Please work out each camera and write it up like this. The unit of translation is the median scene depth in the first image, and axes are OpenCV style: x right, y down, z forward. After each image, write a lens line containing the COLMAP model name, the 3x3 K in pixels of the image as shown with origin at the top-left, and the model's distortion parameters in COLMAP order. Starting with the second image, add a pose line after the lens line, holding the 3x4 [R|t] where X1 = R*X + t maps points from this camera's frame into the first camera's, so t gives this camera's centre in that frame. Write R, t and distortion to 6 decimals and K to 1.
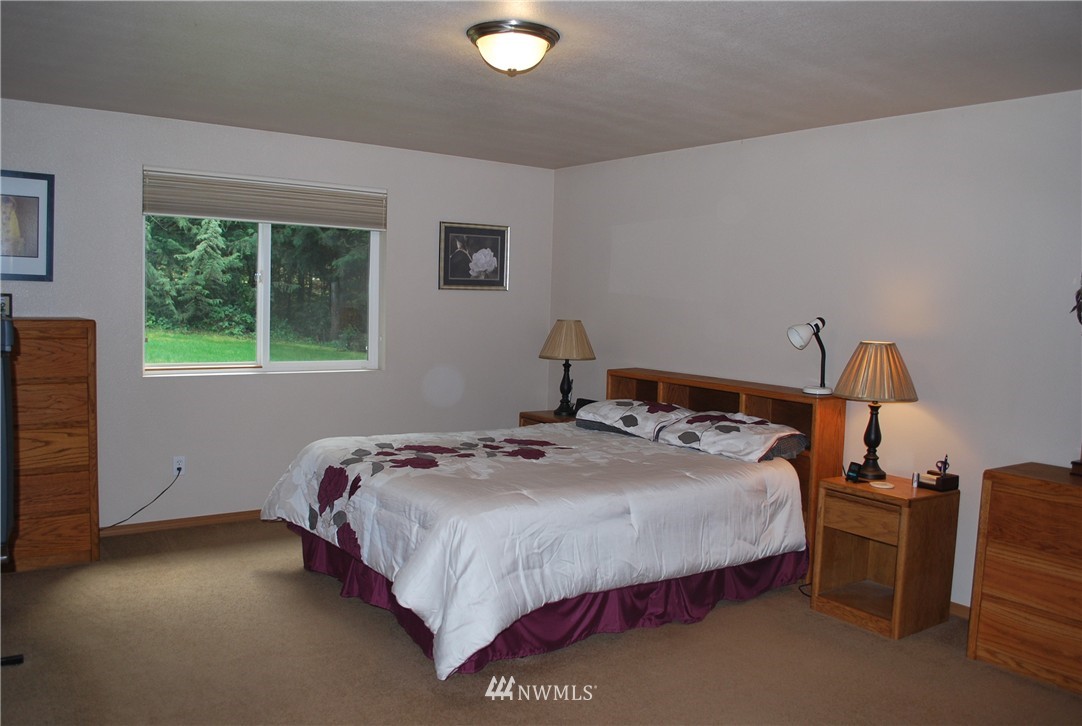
lens RADIAL K [[854.8, 0, 541.0], [0, 854.8, 363.0], [0, 0, 1]] dist [-0.086565, 0.008178]
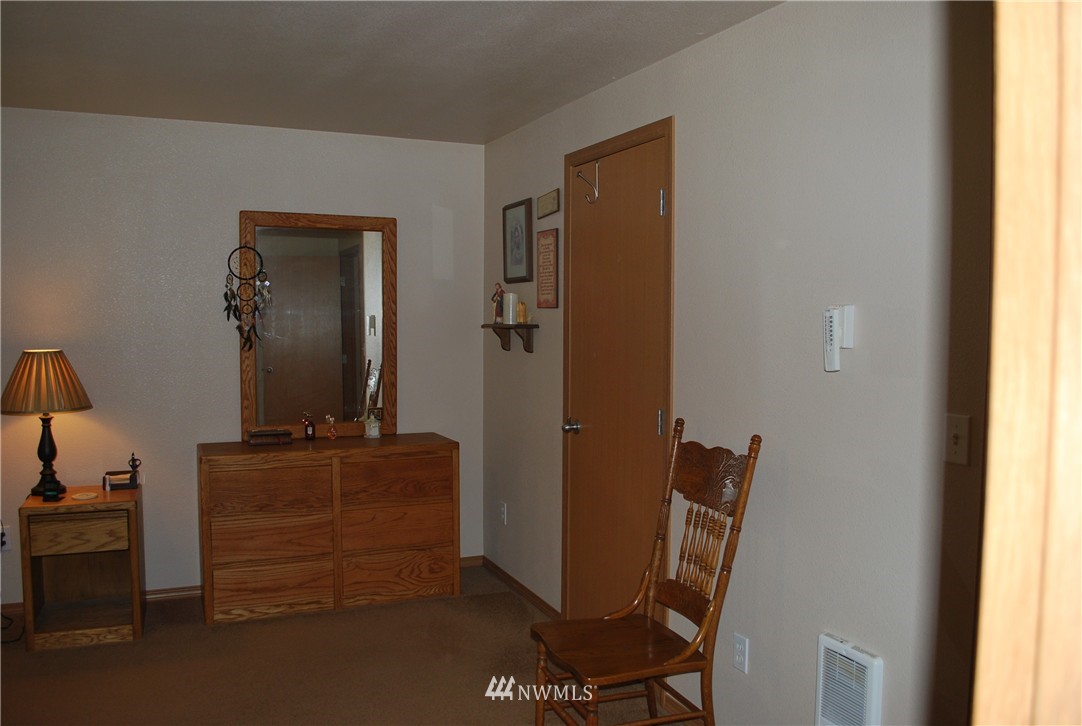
lens RADIAL K [[854.8, 0, 541.0], [0, 854.8, 363.0], [0, 0, 1]] dist [-0.086565, 0.008178]
pose [[0.203587, -0.089381, 0.974969, -0.406669], [0.074383, 0.994358, 0.075626, -0.041345], [-0.976227, 0.057124, 0.209086, 0.271833]]
